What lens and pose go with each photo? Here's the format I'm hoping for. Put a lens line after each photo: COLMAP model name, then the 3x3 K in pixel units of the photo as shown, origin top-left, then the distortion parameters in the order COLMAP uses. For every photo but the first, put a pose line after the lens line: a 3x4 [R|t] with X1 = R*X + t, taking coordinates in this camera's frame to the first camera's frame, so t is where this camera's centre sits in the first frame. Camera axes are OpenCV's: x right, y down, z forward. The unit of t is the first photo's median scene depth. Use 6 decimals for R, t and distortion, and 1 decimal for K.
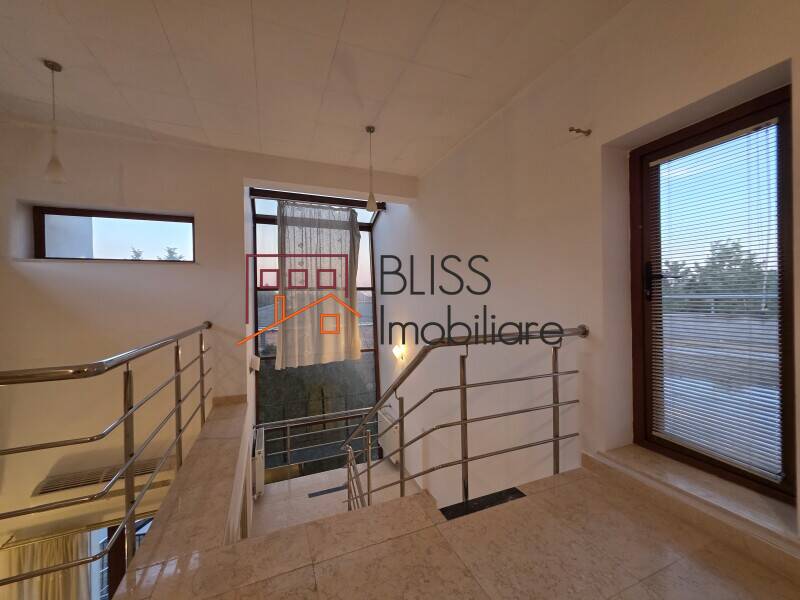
lens RADIAL K [[314.1, 0, 400.0], [0, 314.1, 300.0], [0, 0, 1]] dist [0.006383, 0.000181]
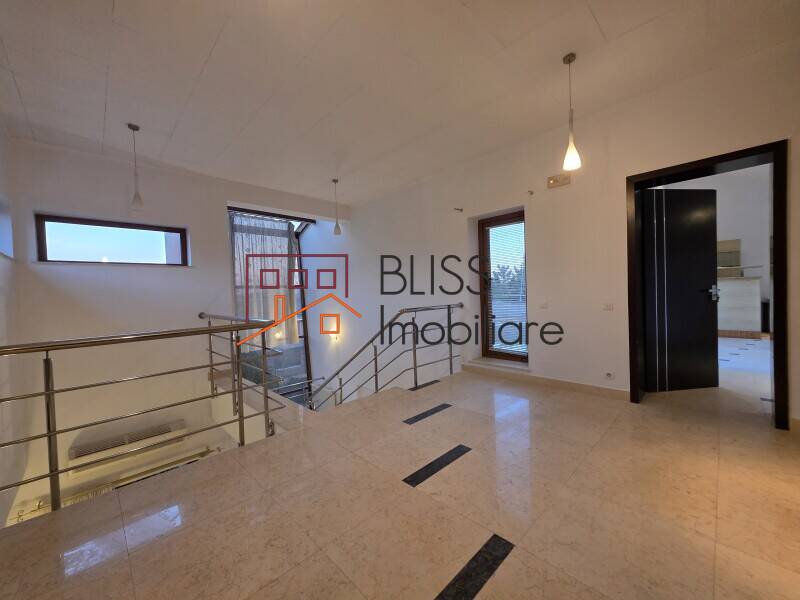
lens RADIAL K [[319.8, 0, 400.0], [0, 319.8, 300.0], [0, 0, 1]] dist [-0.000298, -0.000036]
pose [[0.922576, -0.024125, 0.385061, -0.438669], [0.021138, 0.999705, 0.011988, 0.022222], [-0.385237, -0.002921, 0.922813, -0.576279]]
